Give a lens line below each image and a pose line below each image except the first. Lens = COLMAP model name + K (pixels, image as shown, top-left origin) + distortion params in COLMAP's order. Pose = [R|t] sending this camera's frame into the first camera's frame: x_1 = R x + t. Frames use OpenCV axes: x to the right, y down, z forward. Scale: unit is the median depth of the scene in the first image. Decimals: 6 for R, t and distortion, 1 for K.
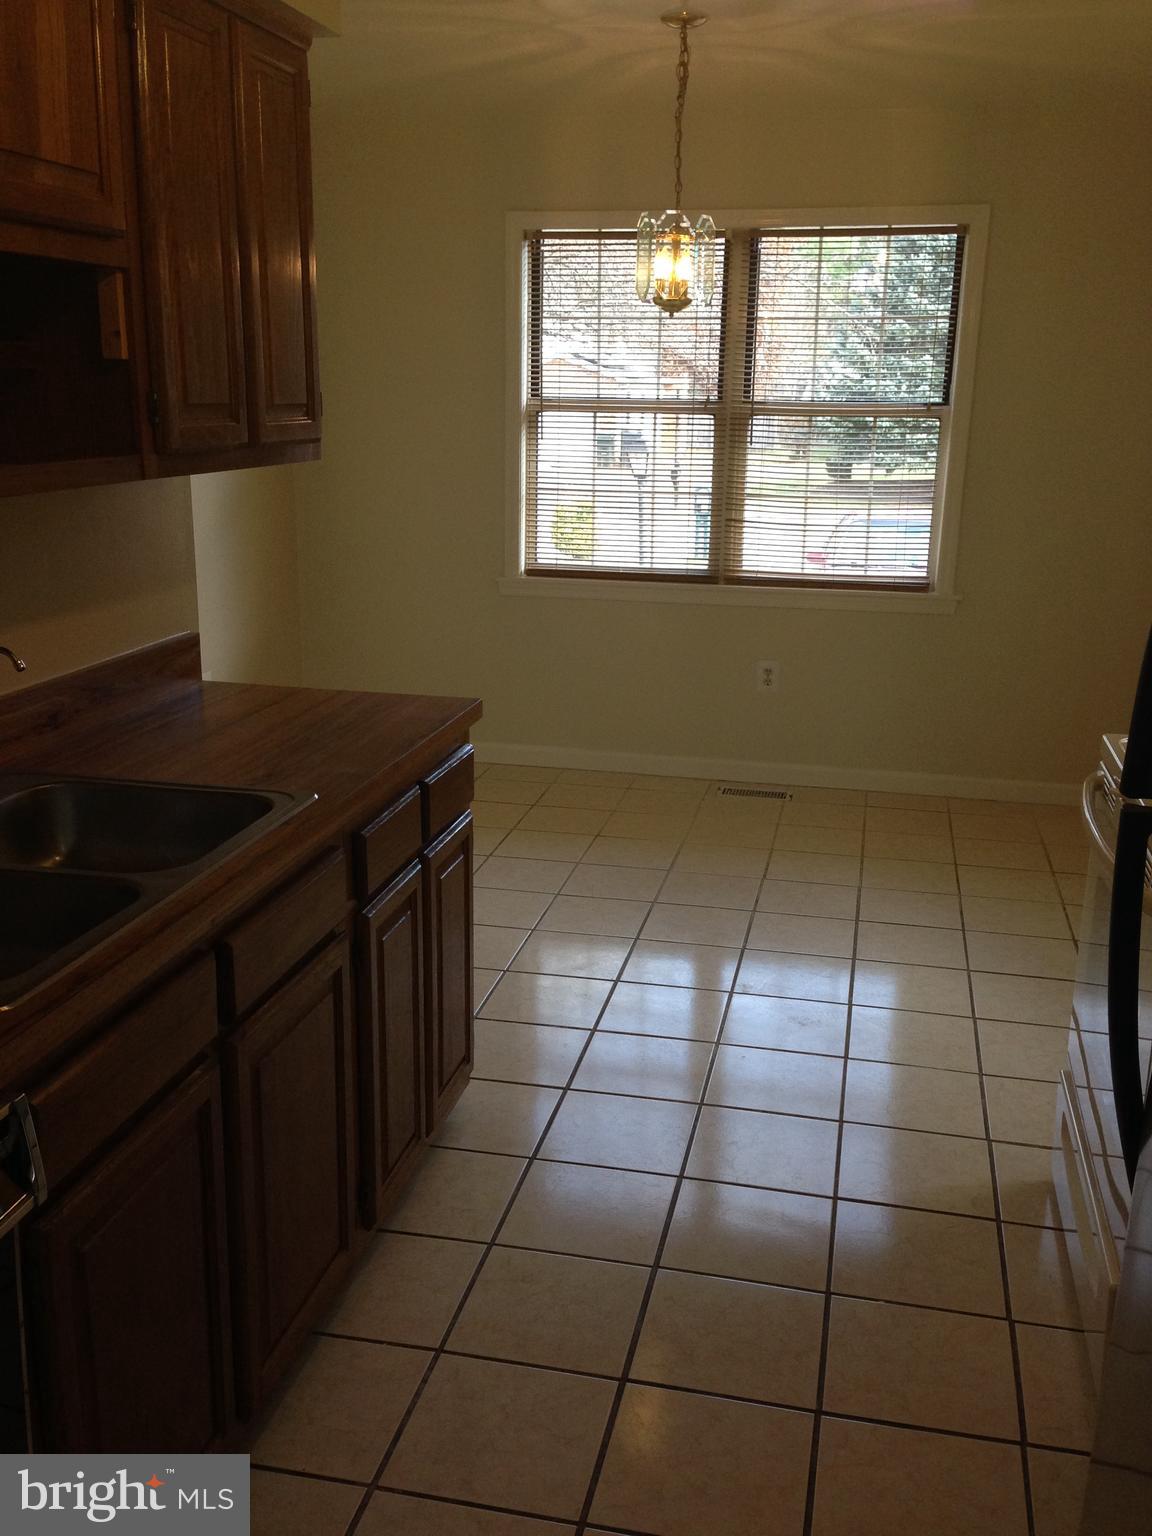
lens RADIAL K [[1414.2, 0, 576.0], [0, 1414.2, 768.0], [0, 0, 1]] dist [0.091702, -0.155685]
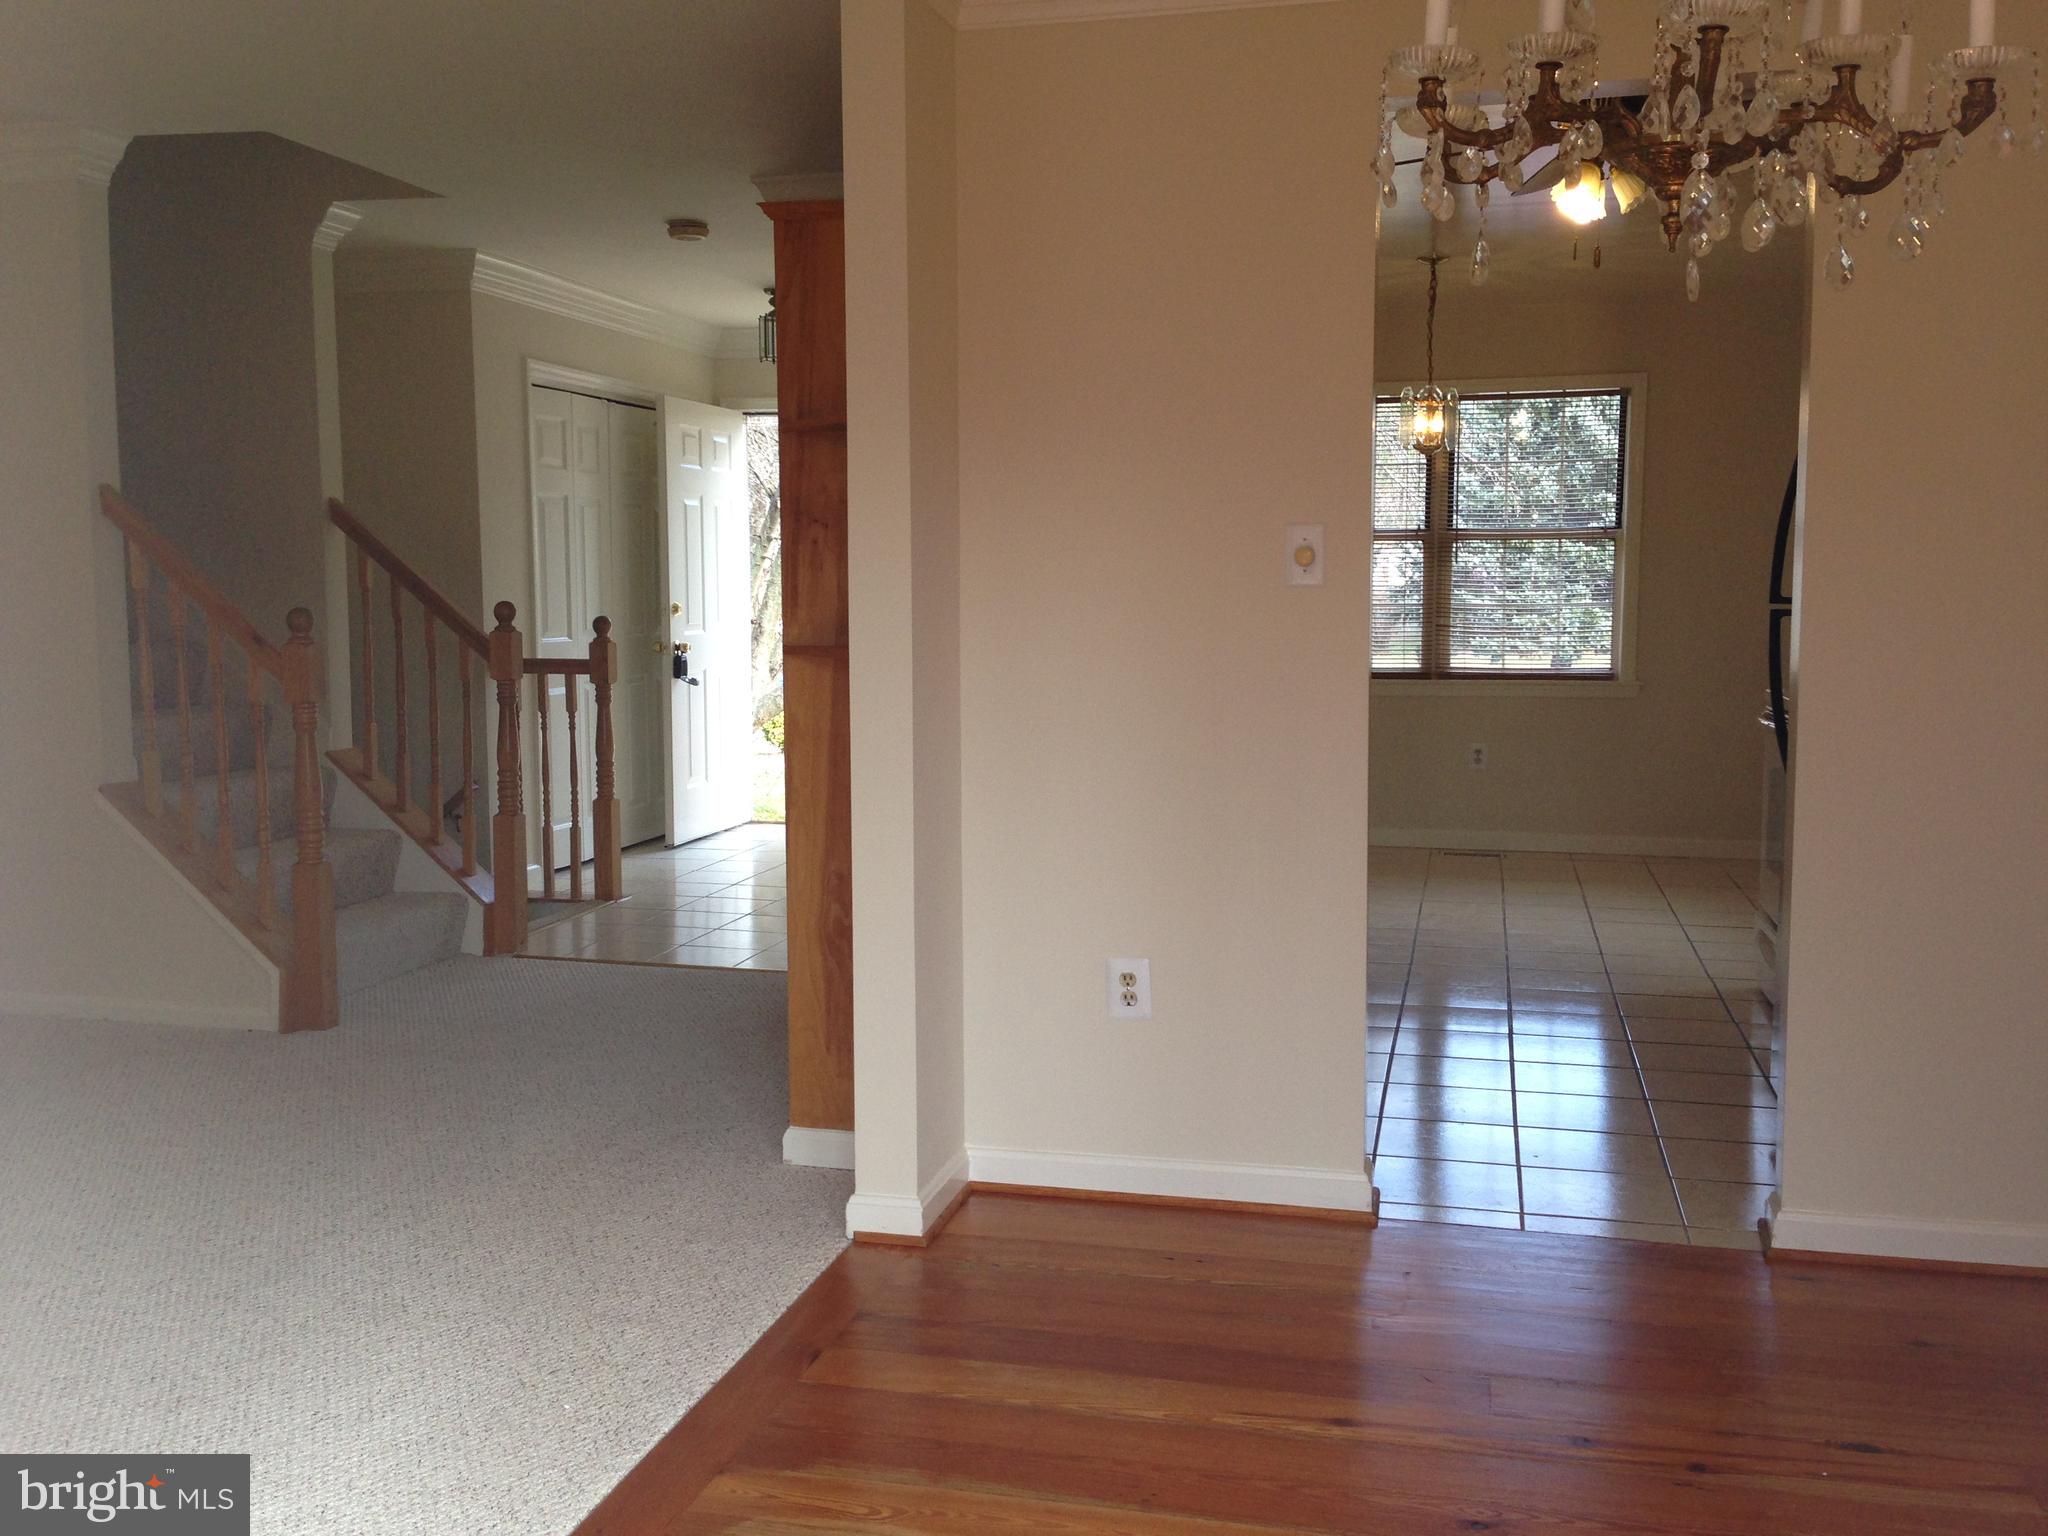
lens RADIAL K [[1885.6, 0, 1025.7], [0, 1885.6, 751.1], [0, 0, 1]] dist [0.091702, -0.155685]
pose [[0.999684, -0.015798, -0.019575, -0.219483], [0.012211, 0.985123, -0.171415, 0.206195], [0.021992, 0.171122, 0.985004, -0.579837]]
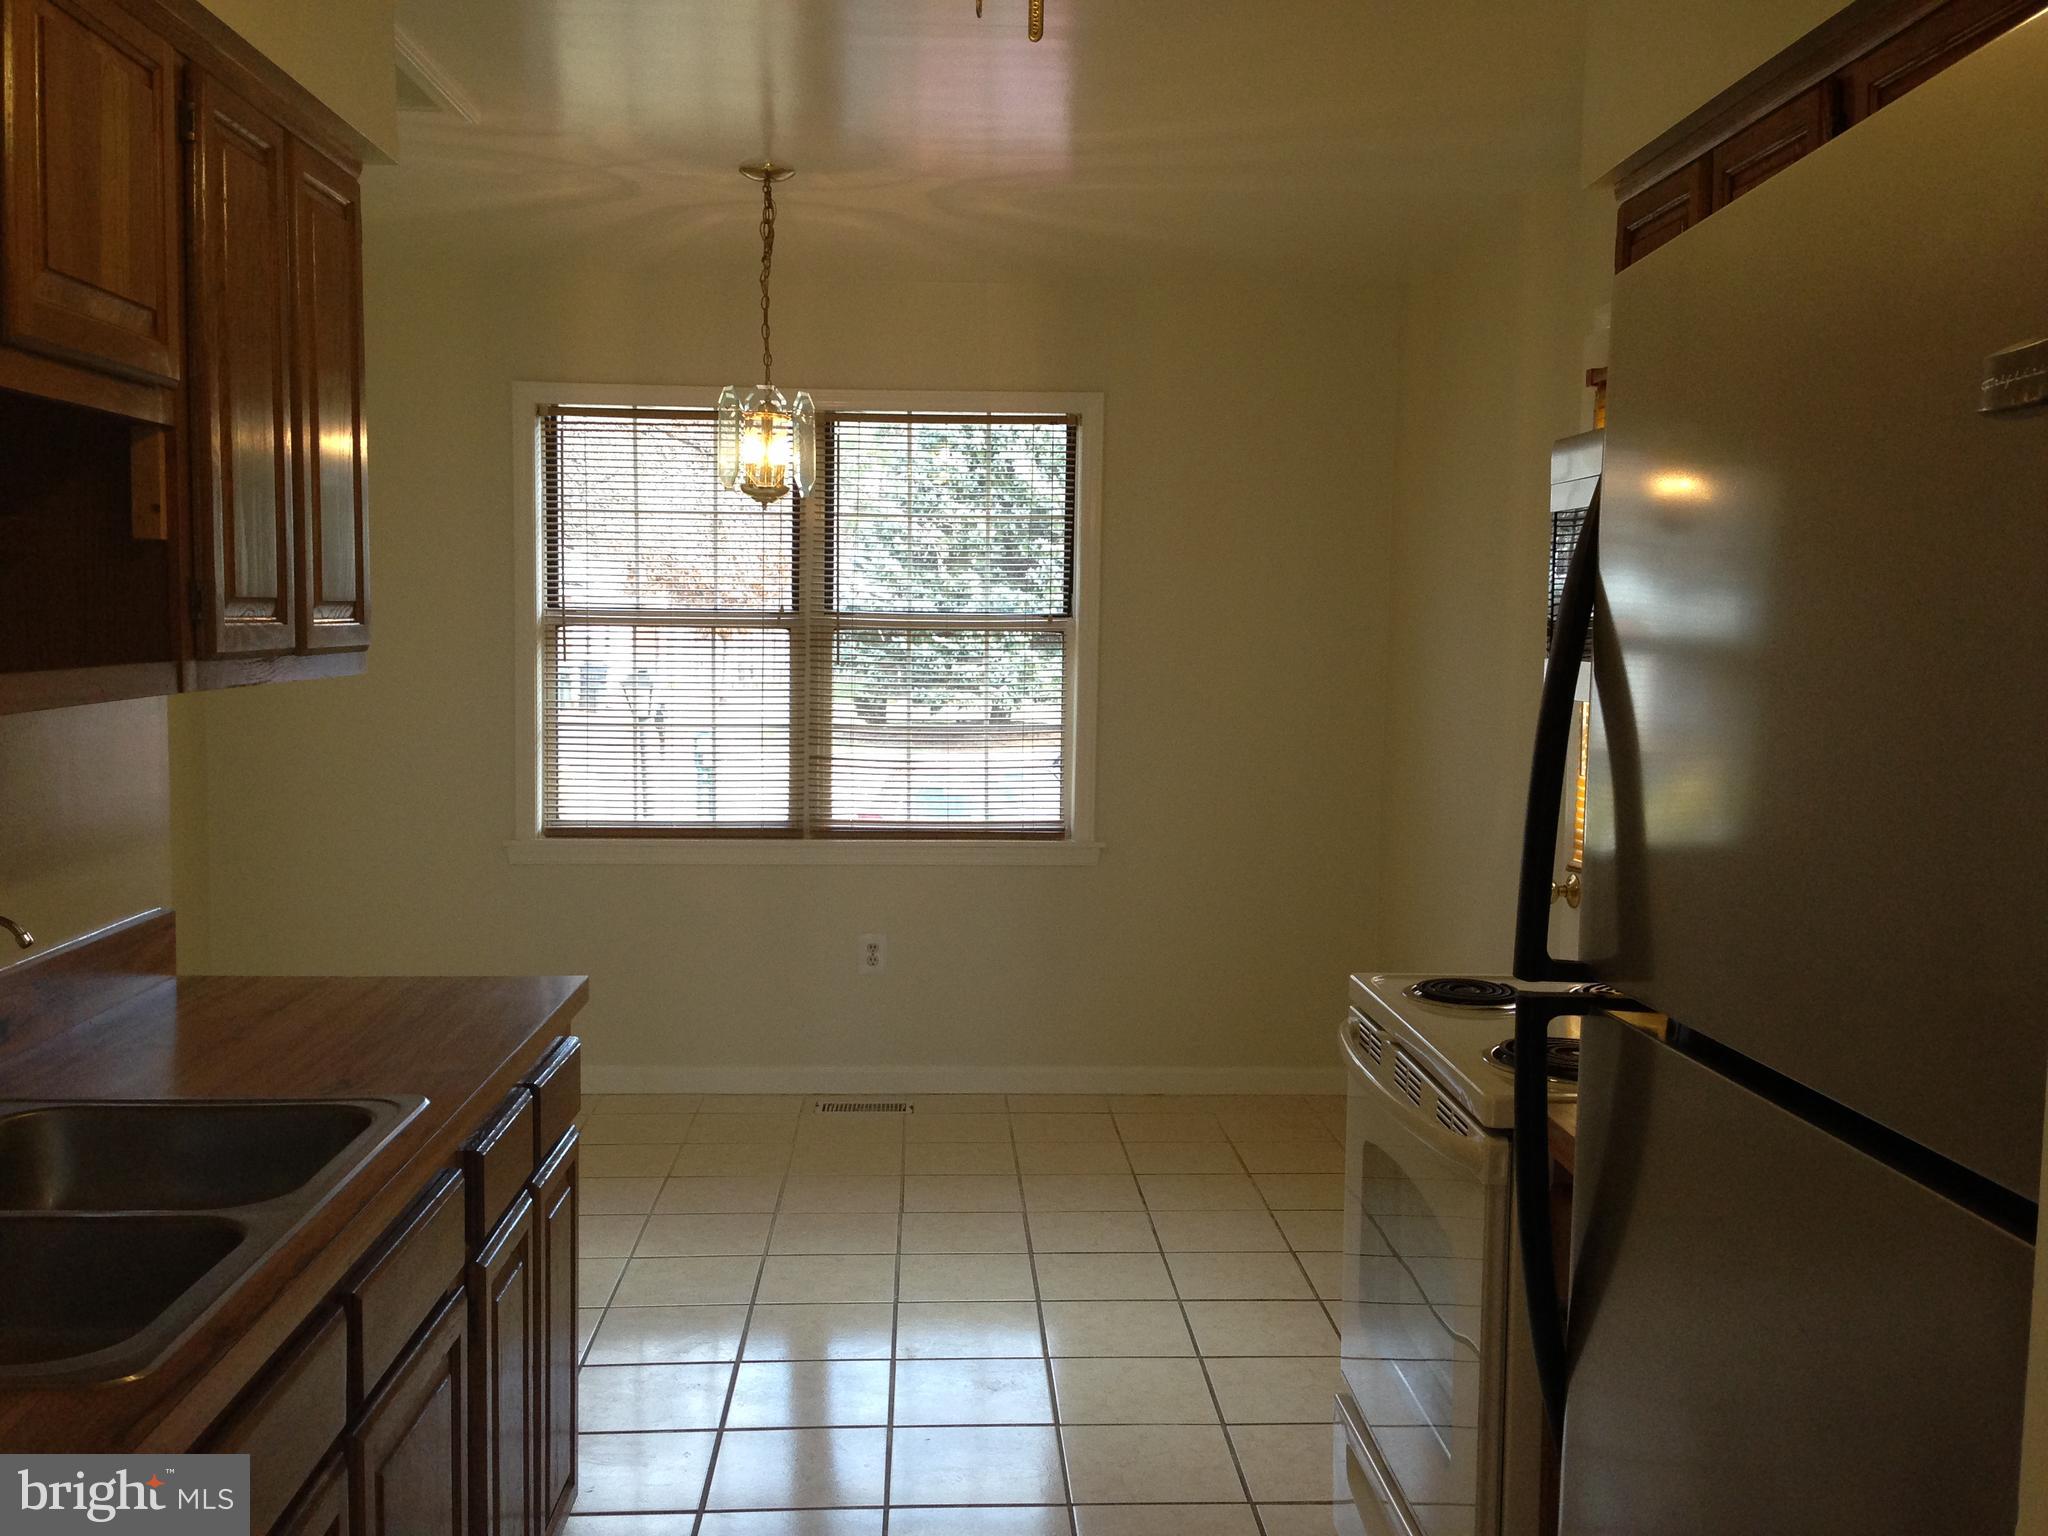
lens RADIAL K [[1885.6, 0, 1025.7], [0, 1885.6, 751.1], [0, 0, 1]] dist [0.091702, -0.155685]
pose [[0.964201, -0.022106, 0.264250, -0.059226], [0.070825, 0.981786, -0.176297, 0.016308], [-0.255539, 0.188702, 0.948204, -0.028922]]
